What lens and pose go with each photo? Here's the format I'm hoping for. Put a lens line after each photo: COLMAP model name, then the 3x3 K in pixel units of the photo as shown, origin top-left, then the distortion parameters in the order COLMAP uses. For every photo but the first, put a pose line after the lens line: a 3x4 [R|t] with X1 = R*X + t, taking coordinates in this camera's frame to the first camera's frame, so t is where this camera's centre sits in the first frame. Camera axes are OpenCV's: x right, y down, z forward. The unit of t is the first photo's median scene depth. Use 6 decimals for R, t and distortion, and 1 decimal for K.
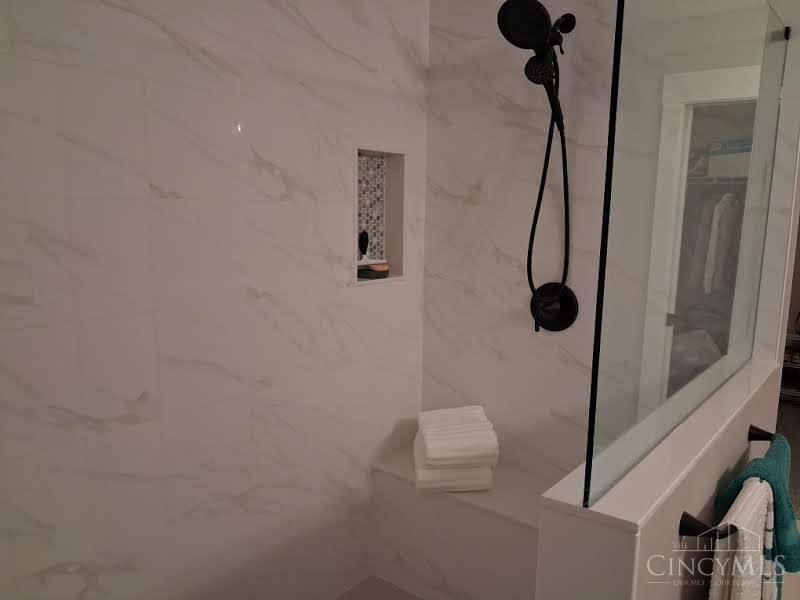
lens RADIAL K [[627.1, 0, 404.9], [0, 627.1, 301.4], [0, 0, 1]] dist [0.015075, -0.003501]
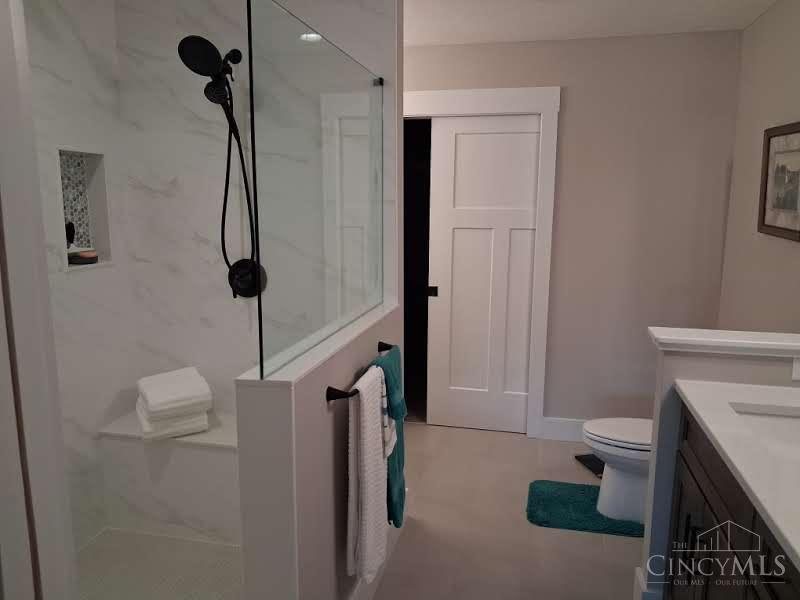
lens RADIAL K [[627.1, 0, 404.9], [0, 627.1, 301.4], [0, 0, 1]] dist [0.015075, -0.003501]
pose [[0.894929, -0.085703, 0.437901, -0.035307], [0.080388, 0.996291, 0.030699, 0.043098], [-0.438907, 0.007729, 0.898499, -0.276702]]
